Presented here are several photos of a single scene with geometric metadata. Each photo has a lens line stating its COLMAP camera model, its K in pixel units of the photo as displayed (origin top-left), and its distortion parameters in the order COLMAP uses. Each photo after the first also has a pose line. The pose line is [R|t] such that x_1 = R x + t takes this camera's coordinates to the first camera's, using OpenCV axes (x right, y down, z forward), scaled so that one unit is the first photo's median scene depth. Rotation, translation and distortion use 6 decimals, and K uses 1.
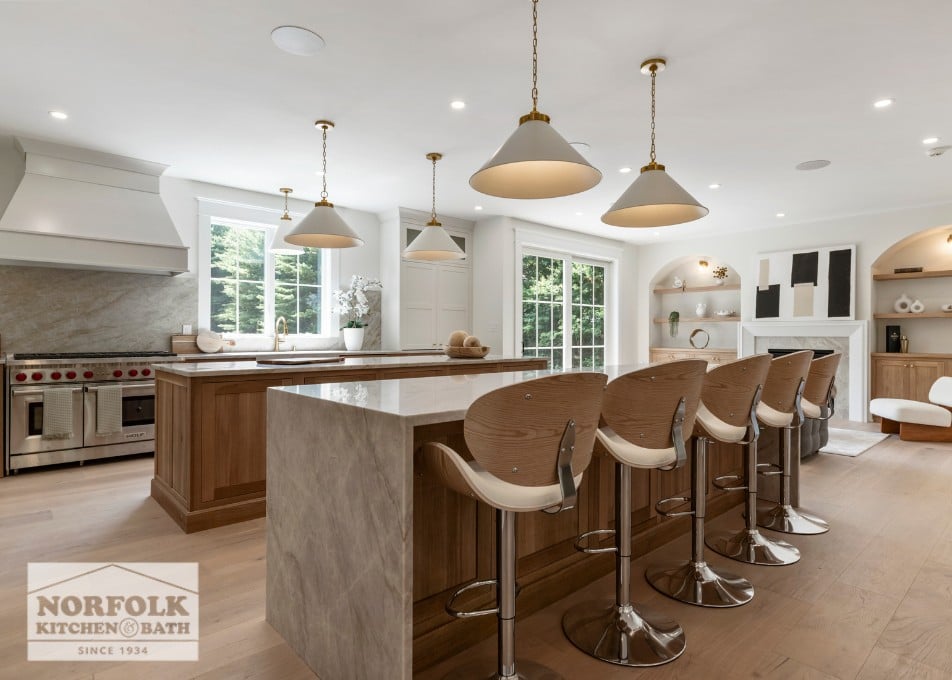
lens RADIAL K [[523.4, 0, 475.8], [0, 523.4, 335.7], [0, 0, 1]] dist [0.004113, -0.001901]
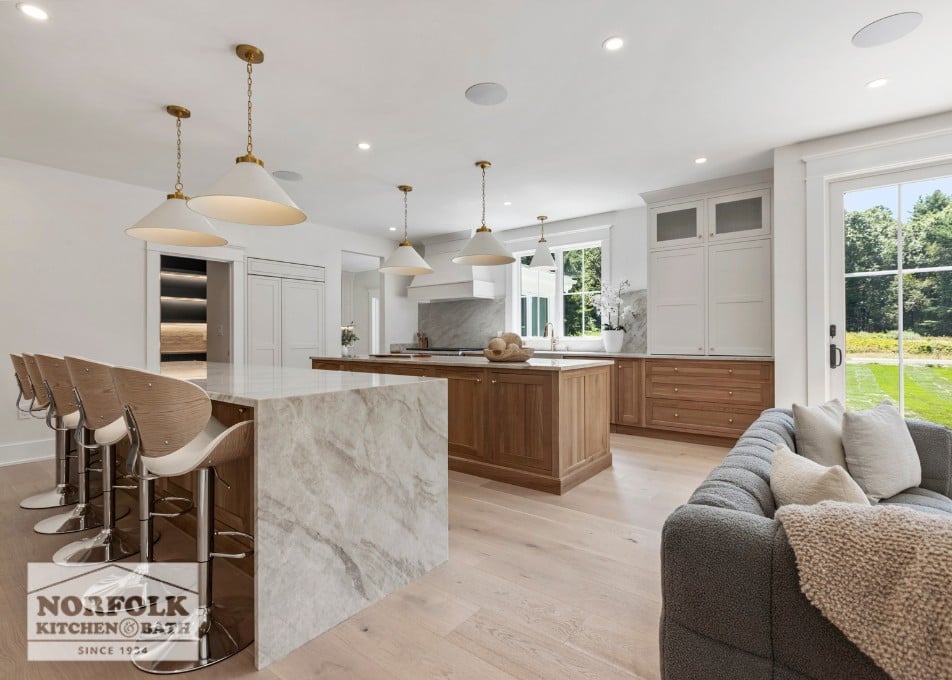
lens RADIAL K [[453.0, 0, 475.8], [0, 453.0, 337.0], [0, 0, 1]] dist [0.004859, -0.001834]
pose [[0.181726, -0.003340, -0.983344, 0.698305], [0.002213, 0.999993, -0.002987, 0.000318], [0.983347, -0.001633, 0.181732, 0.718748]]
